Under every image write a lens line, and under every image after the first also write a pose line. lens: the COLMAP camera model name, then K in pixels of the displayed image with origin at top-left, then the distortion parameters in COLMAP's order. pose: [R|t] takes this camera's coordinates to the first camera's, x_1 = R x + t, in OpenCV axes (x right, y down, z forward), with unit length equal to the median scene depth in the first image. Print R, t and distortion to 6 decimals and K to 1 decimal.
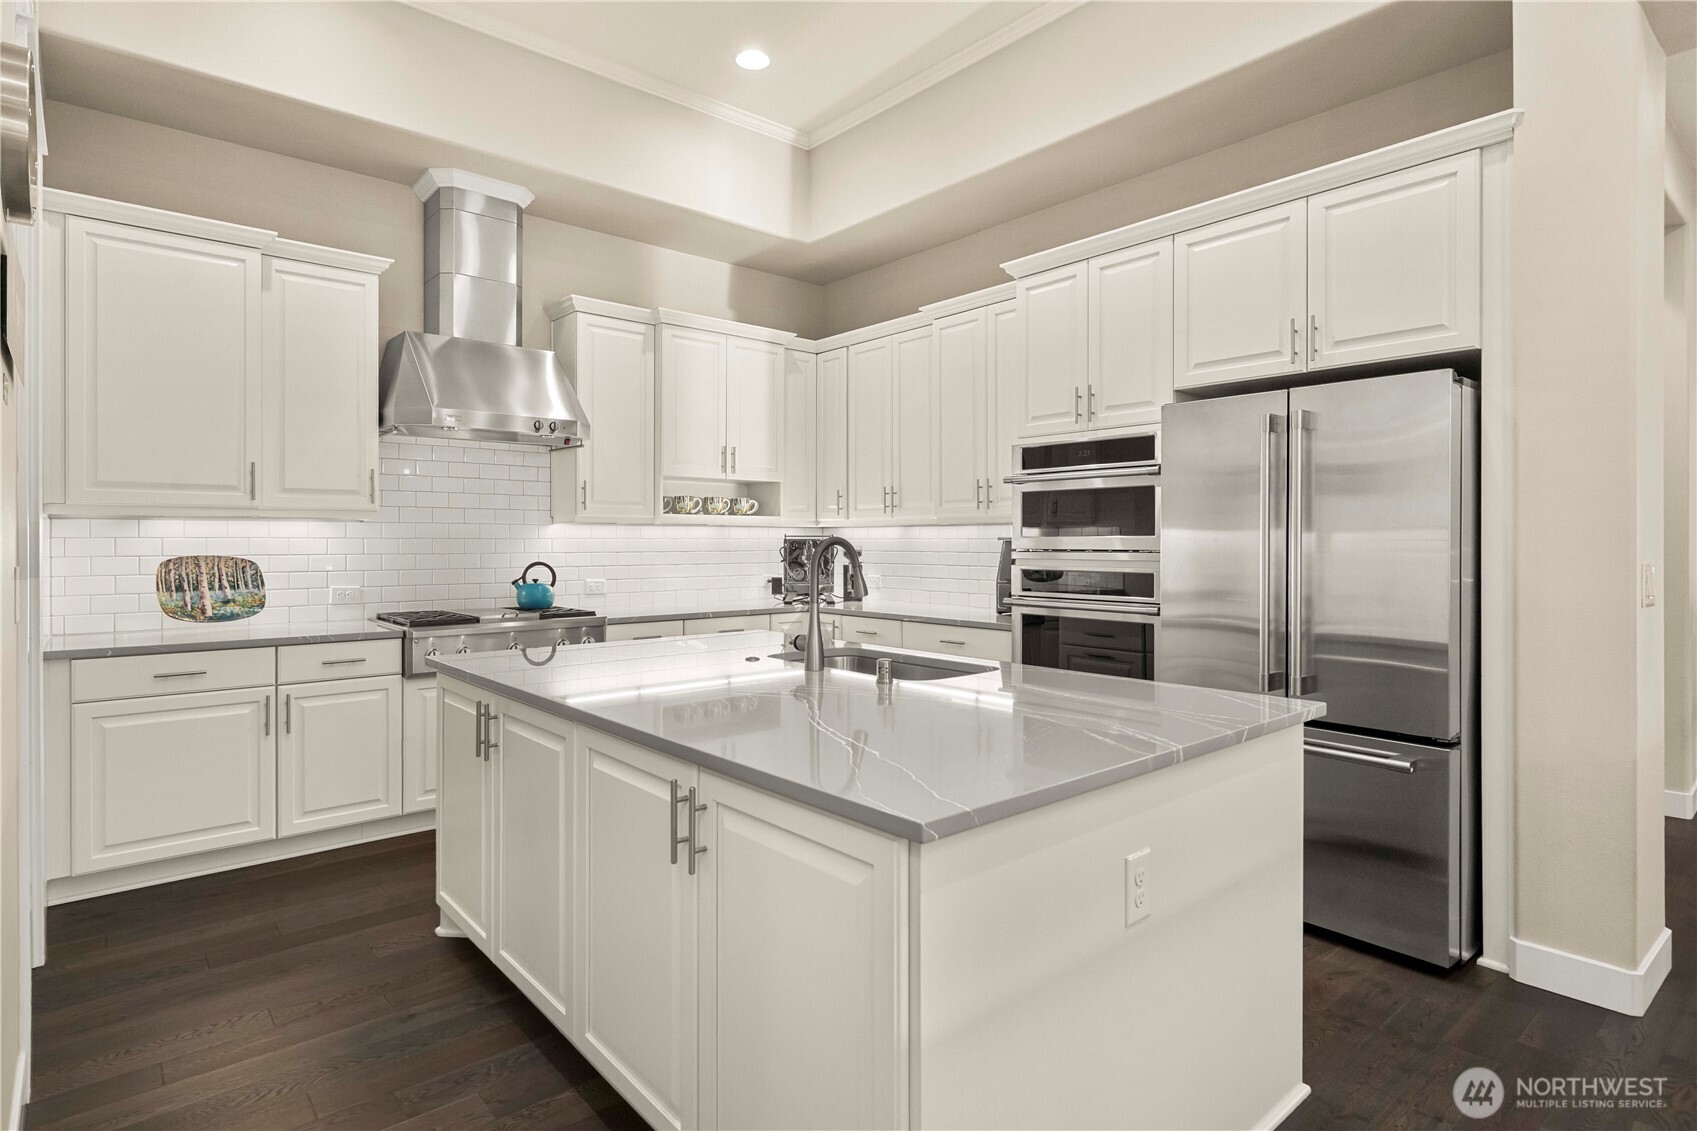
lens RADIAL K [[879.7, 0, 850.3], [0, 879.7, 551.8], [0, 0, 1]] dist [-0.002317, -0.000091]
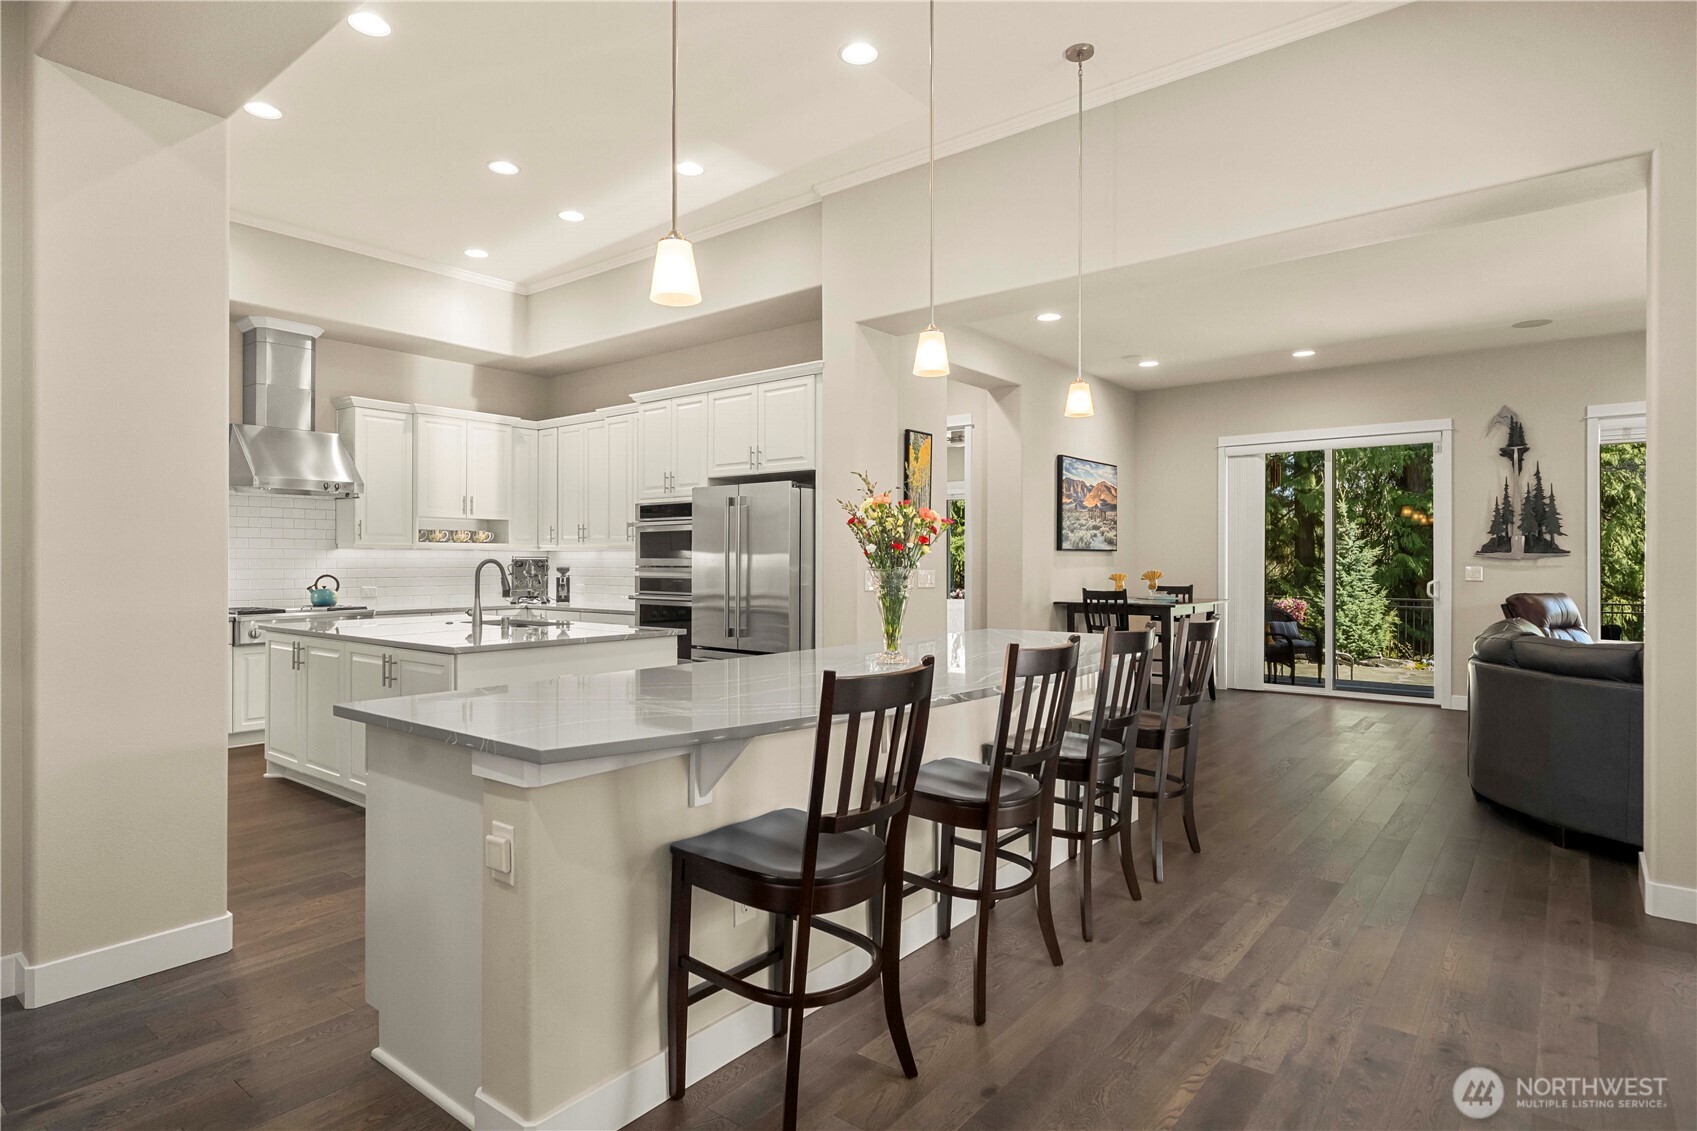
lens RADIAL K [[900.4, 0, 848.5], [0, 900.4, 565.5], [0, 0, 1]] dist [0.001196, -0.000222]
pose [[0.982766, -0.000972, 0.184850, 0.218317], [0.002162, 0.999978, -0.006237, 0.006977], [-0.184840, 0.006529, 0.982747, -0.623468]]
